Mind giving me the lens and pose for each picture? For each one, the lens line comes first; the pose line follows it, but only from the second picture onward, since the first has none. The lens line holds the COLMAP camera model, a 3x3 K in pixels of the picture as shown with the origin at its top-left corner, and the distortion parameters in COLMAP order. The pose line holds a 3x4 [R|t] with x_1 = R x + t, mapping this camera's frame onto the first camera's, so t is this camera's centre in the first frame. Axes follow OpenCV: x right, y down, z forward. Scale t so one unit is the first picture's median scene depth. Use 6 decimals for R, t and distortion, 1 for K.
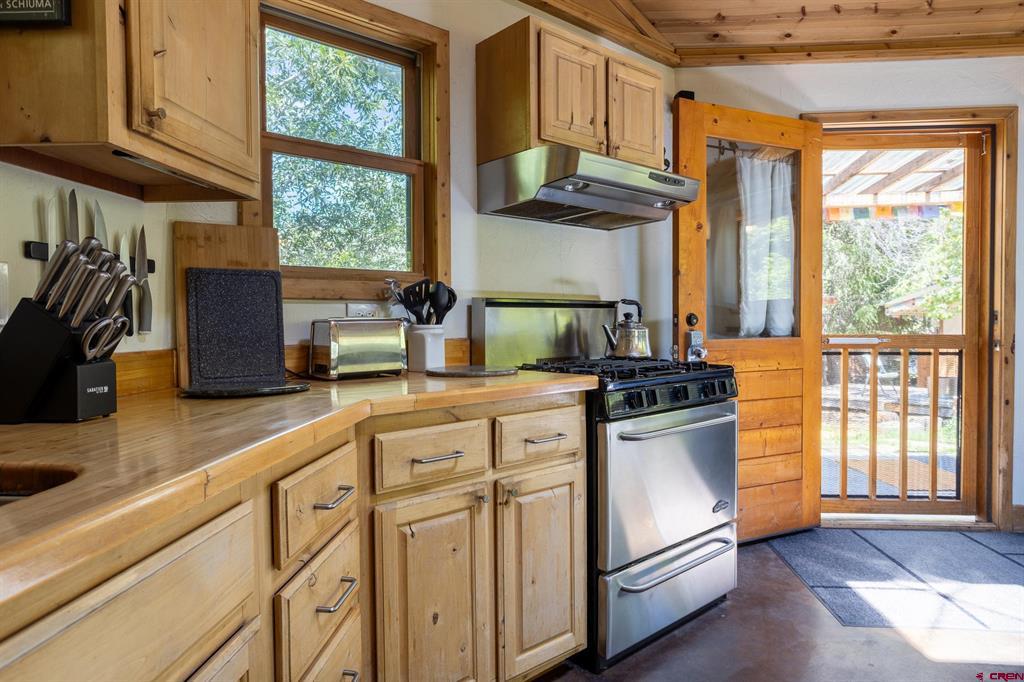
lens RADIAL K [[626.3, 0, 512.0], [0, 626.3, 341.0], [0, 0, 1]] dist [-0.006527, -0.001289]
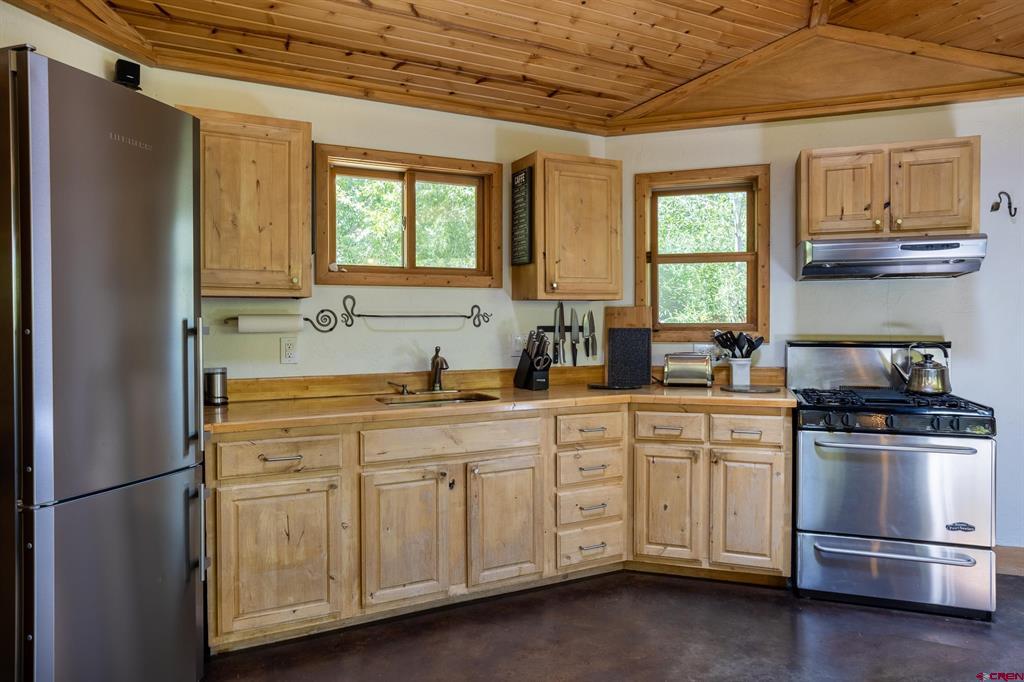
lens RADIAL K [[665.8, 0, 512.0], [0, 665.8, 341.0], [0, 0, 1]] dist [0.002413, 0.000828]
pose [[0.503219, 0.031461, -0.863586, 1.242639], [-0.027132, 0.999420, 0.020600, -0.104993], [0.863733, 0.013064, 0.503780, -0.438254]]
